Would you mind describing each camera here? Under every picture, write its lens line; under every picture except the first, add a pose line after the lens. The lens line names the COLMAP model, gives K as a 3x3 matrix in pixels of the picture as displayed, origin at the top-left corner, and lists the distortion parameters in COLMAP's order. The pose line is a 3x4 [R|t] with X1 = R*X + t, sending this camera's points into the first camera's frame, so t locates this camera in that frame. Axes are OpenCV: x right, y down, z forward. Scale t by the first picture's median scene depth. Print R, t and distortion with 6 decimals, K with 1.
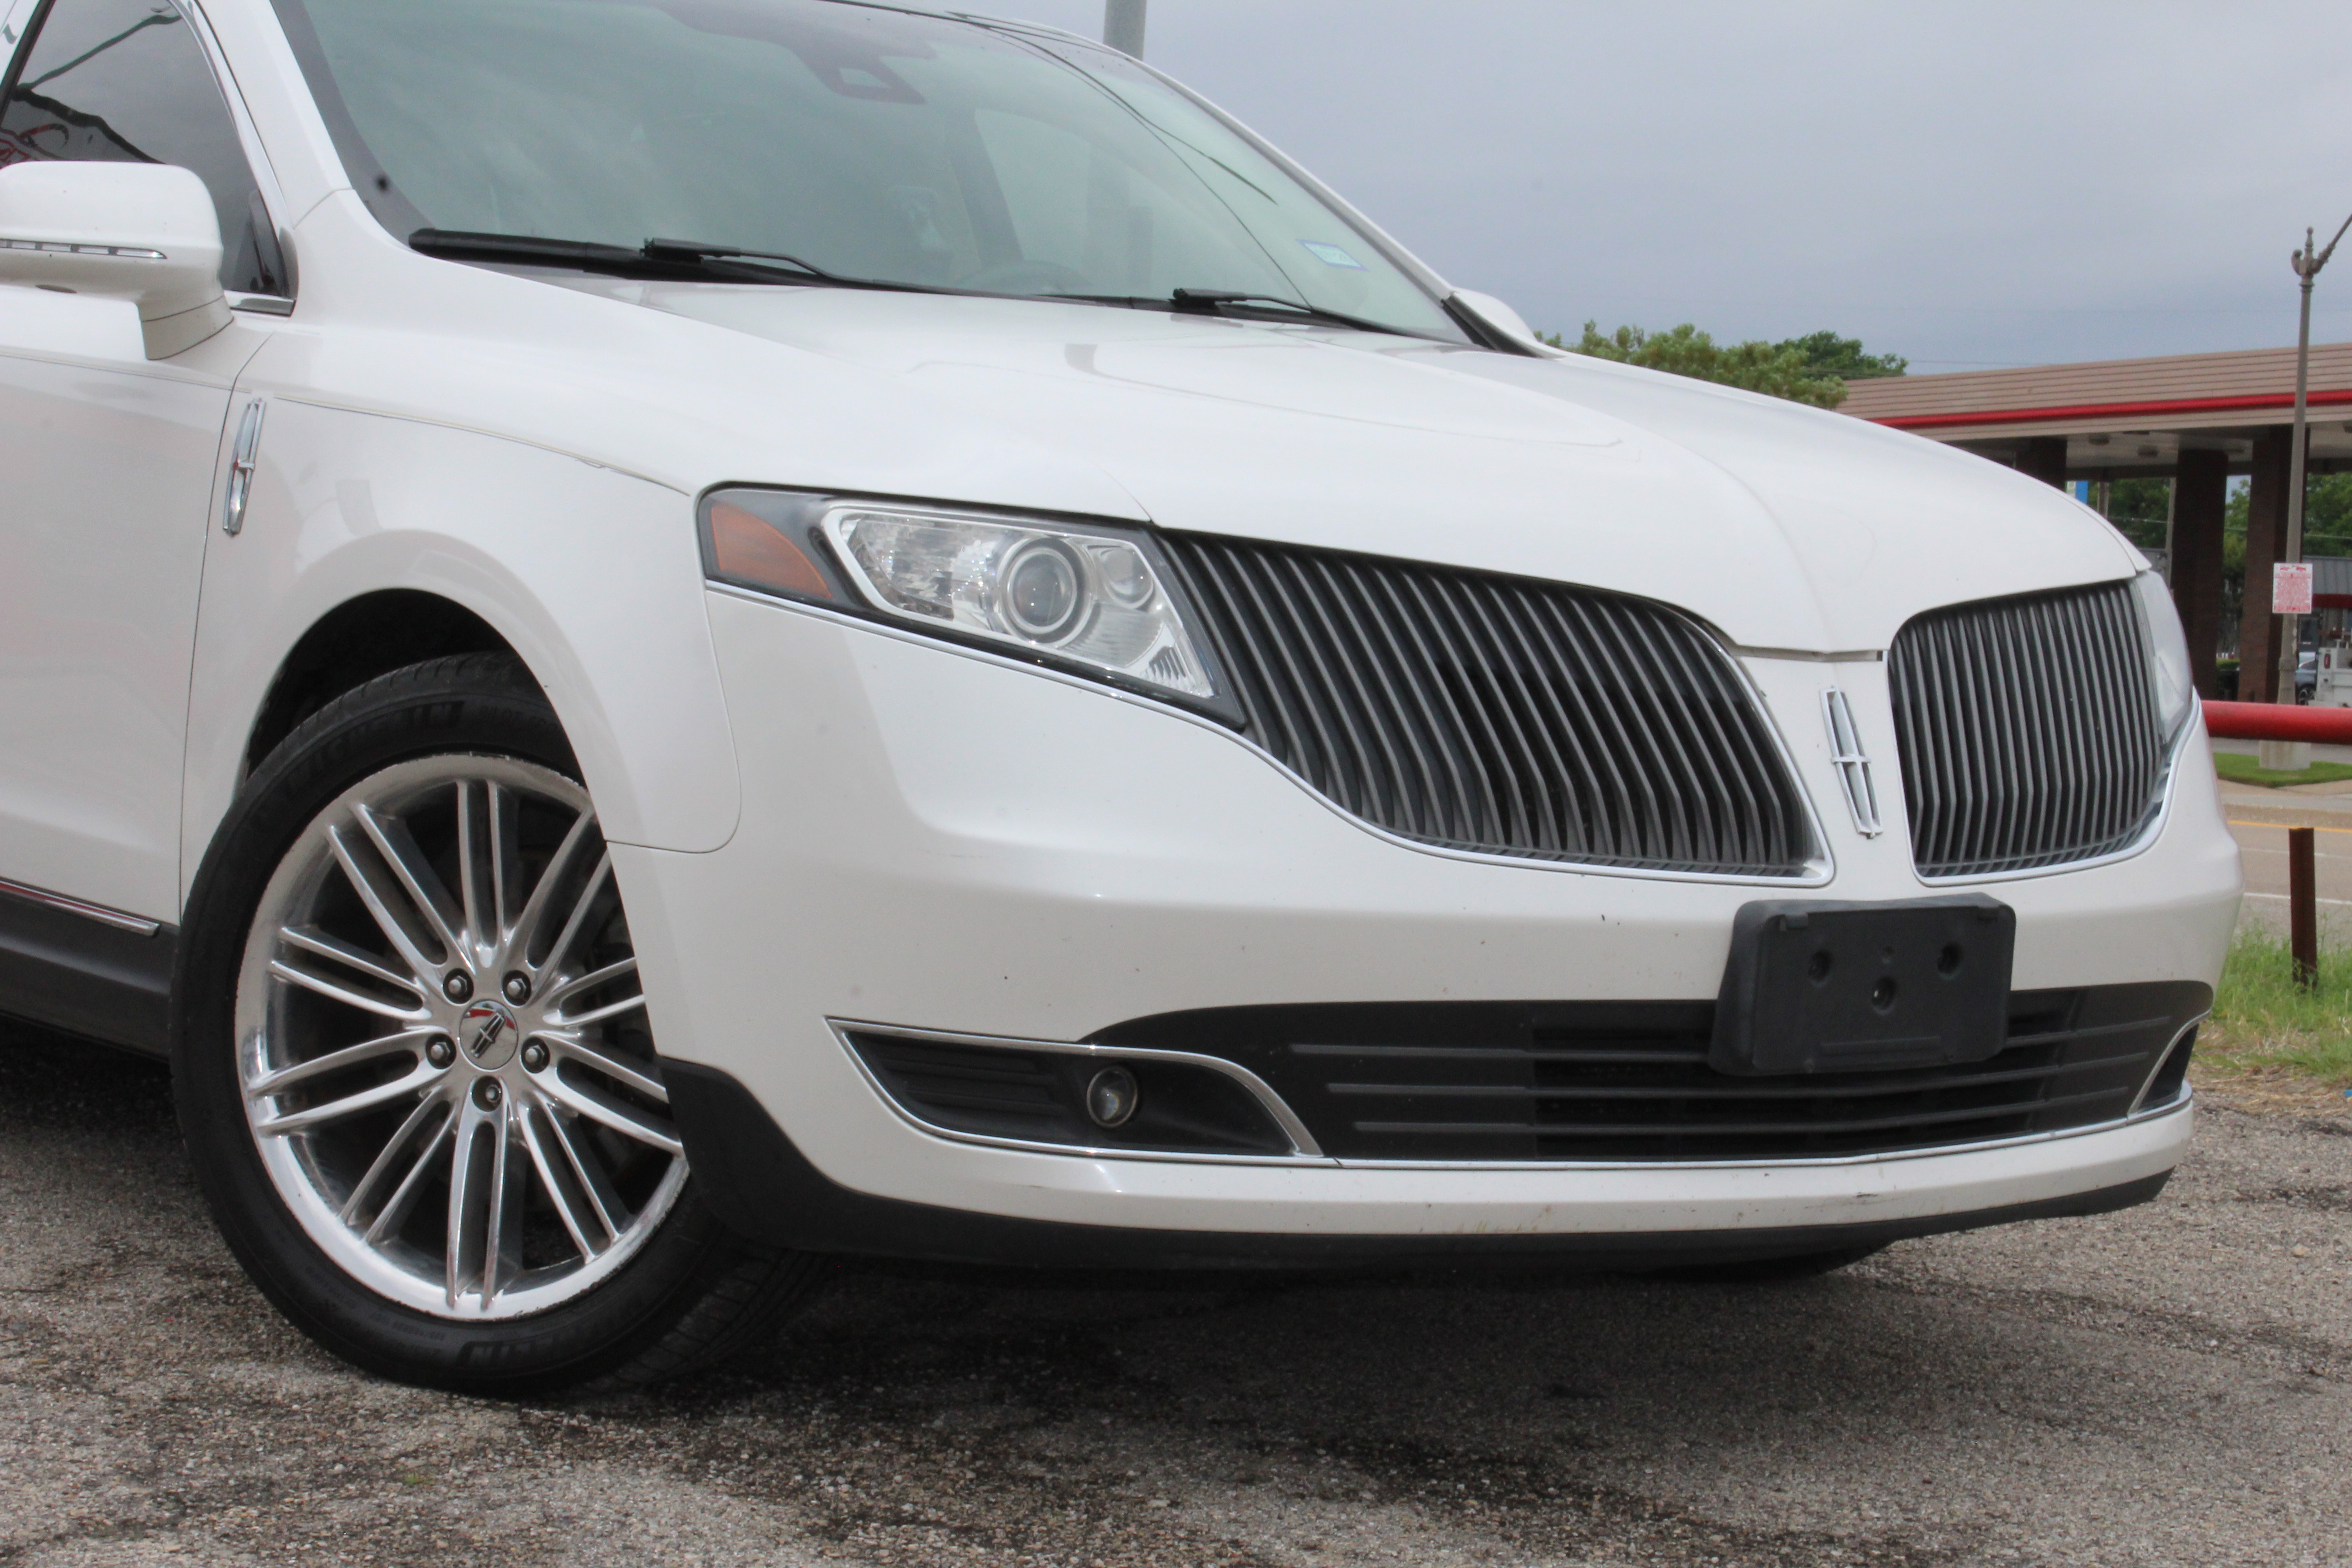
lens RADIAL K [[4707.4, 0, 1037.4], [0, 4707.4, 783.3], [0, 0, 1]] dist [0.038634, 0.000000]
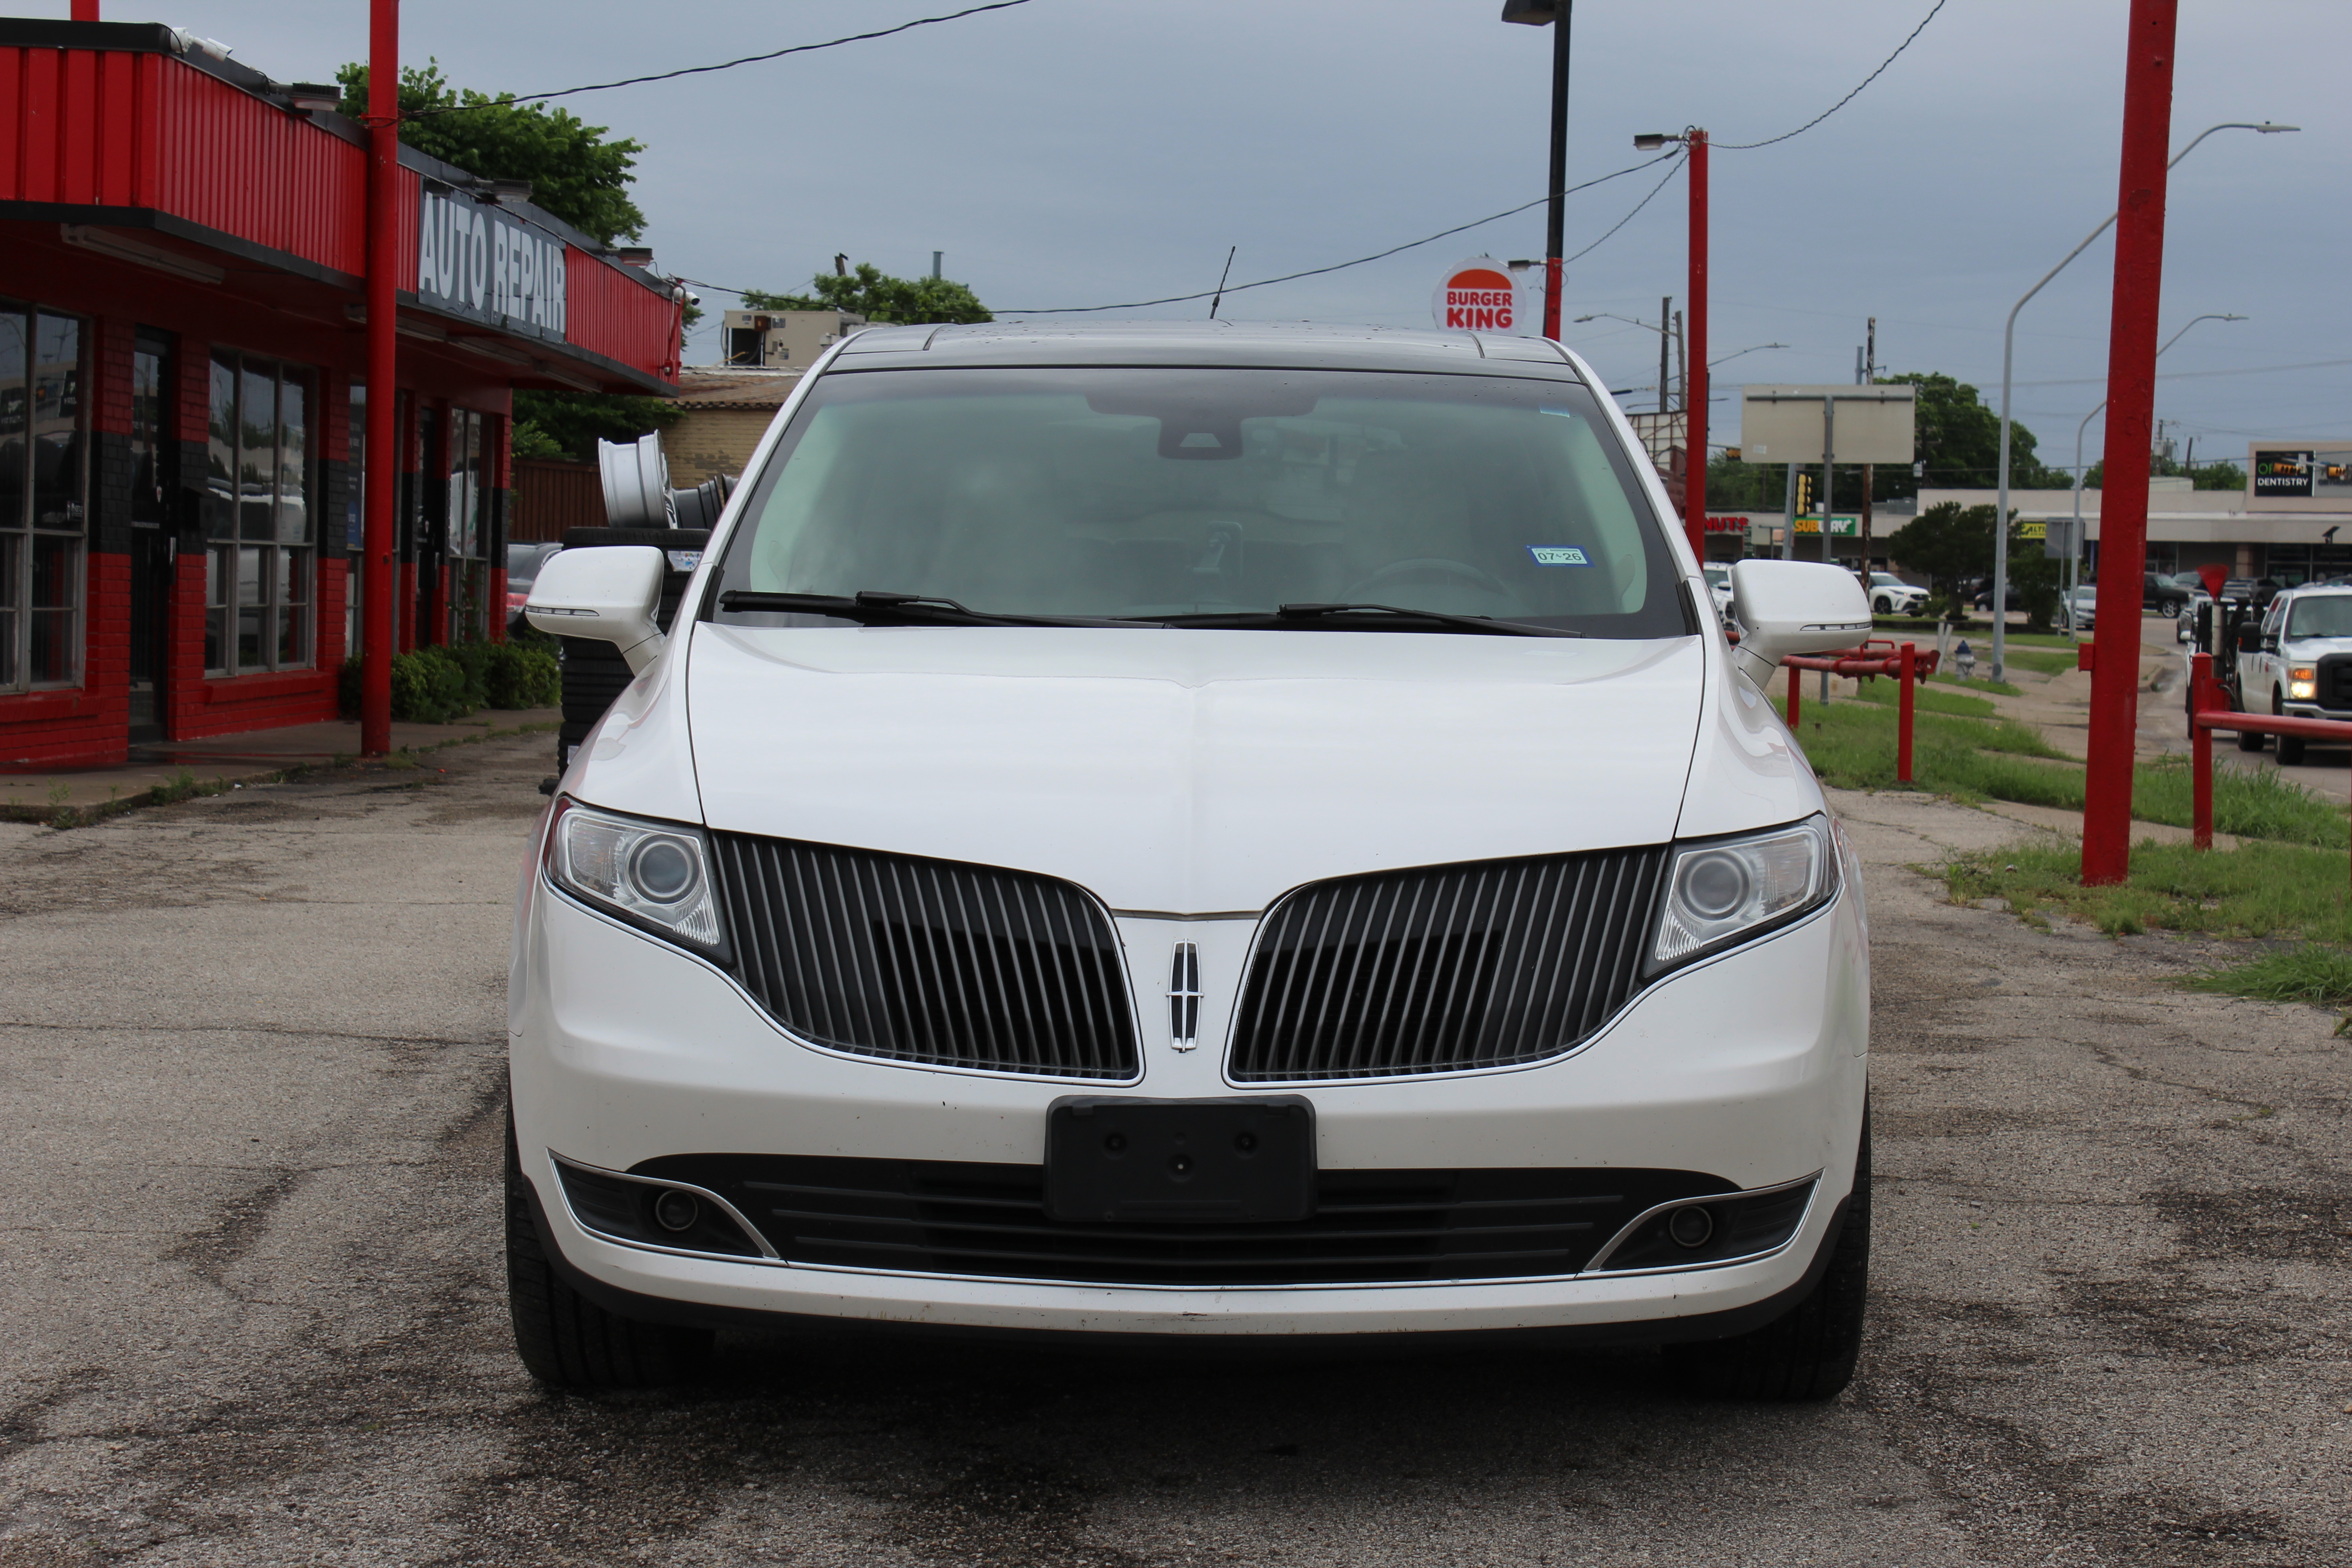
lens RADIAL K [[4707.4, 0, 1181.3], [0, 4707.4, 794.4], [0, 0, 1]] dist [0.038634, 0.000000]
pose [[0.816117, 0.002025, -0.577883, 0.973692], [-0.008004, 0.999938, -0.007799, -0.053143], [0.577831, 0.010990, 0.816082, -0.119640]]
